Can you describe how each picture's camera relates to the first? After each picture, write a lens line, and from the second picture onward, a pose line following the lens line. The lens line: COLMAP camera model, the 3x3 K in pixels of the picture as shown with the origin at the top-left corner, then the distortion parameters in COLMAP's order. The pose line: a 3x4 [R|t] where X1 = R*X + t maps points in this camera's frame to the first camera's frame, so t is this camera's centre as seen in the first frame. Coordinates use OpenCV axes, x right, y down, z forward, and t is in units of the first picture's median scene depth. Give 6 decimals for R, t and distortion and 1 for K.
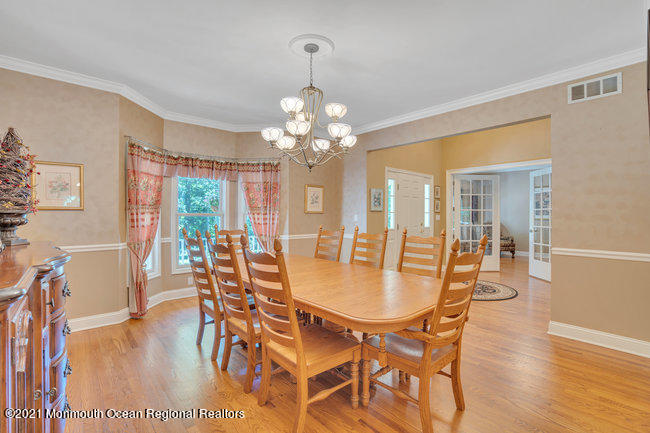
lens RADIAL K [[300.7, 0, 325.5], [0, 300.7, 216.3], [0, 0, 1]] dist [-0.044297, 0.013247]
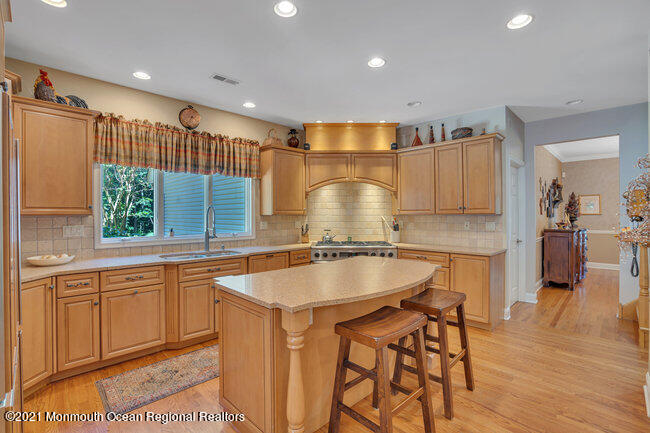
lens RADIAL K [[300.7, 0, 329.1], [0, 300.7, 215.4], [0, 0, 1]] dist [-0.044297, 0.013247]
pose [[0.071921, 0.001151, -0.997410, 1.022913], [0.000157, 0.999999, 0.001165, -0.017511], [0.997410, -0.000240, 0.071921, -1.003963]]
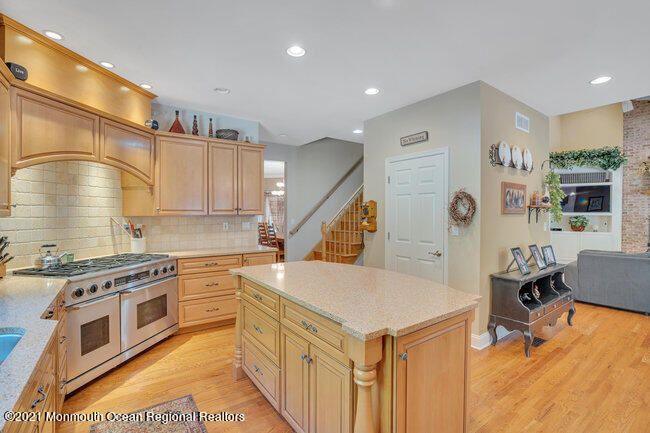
lens RADIAL K [[300.7, 0, 327.9], [0, 300.7, 214.3], [0, 0, 1]] dist [-0.044297, 0.013247]
pose [[0.995450, 0.000302, -0.095282, 0.474262], [-0.000265, 1.000000, 0.000399, -0.023973], [0.095282, -0.000372, 0.995450, -1.473502]]
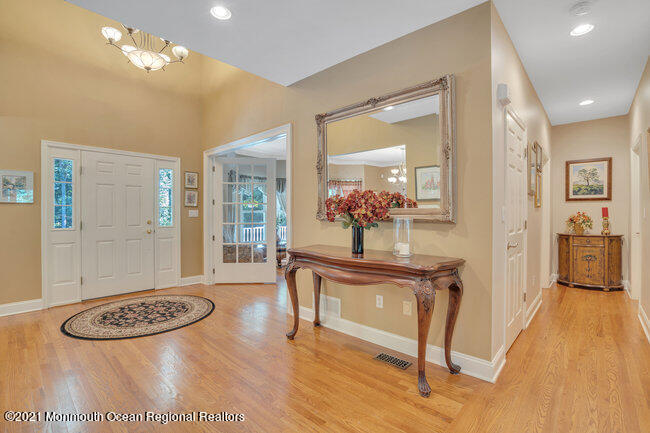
lens RADIAL K [[300.7, 0, 325.9], [0, 300.7, 215.1], [0, 0, 1]] dist [-0.044297, 0.013247]
pose [[0.994858, -0.005651, 0.101126, 1.096614], [0.005570, 0.999984, 0.001081, 0.017157], [-0.101131, -0.000512, 0.994873, 0.346872]]
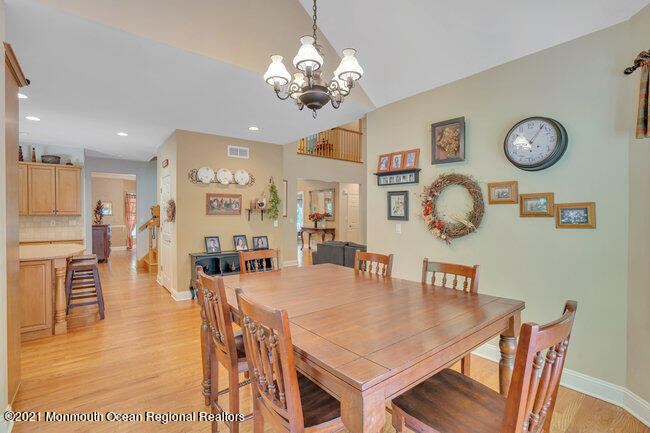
lens RADIAL K [[300.7, 0, 323.4], [0, 300.7, 217.3], [0, 0, 1]] dist [-0.044297, 0.013247]
pose [[0.998530, -0.000505, -0.054208, 1.461315], [0.001172, 0.999924, 0.012265, -0.026739], [0.054198, -0.012311, 0.998454, -1.852199]]
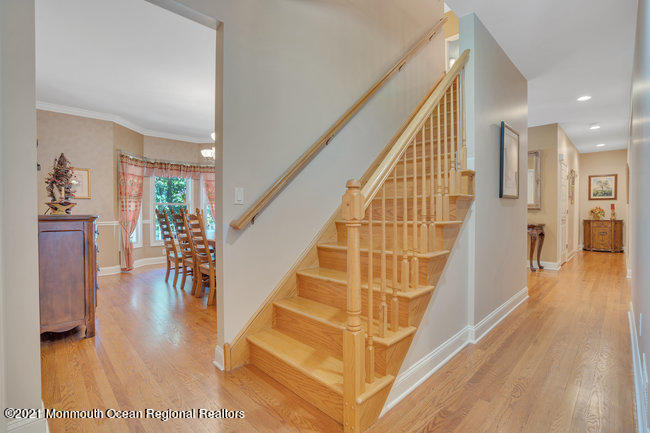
lens RADIAL K [[300.7, 0, 326.0], [0, 300.7, 215.3], [0, 0, 1]] dist [-0.044297, 0.013247]
pose [[0.998785, -0.004962, 0.049036, 0.275673], [0.004625, 0.999965, 0.006981, 0.049797], [-0.049069, -0.006745, 0.998773, -0.497401]]
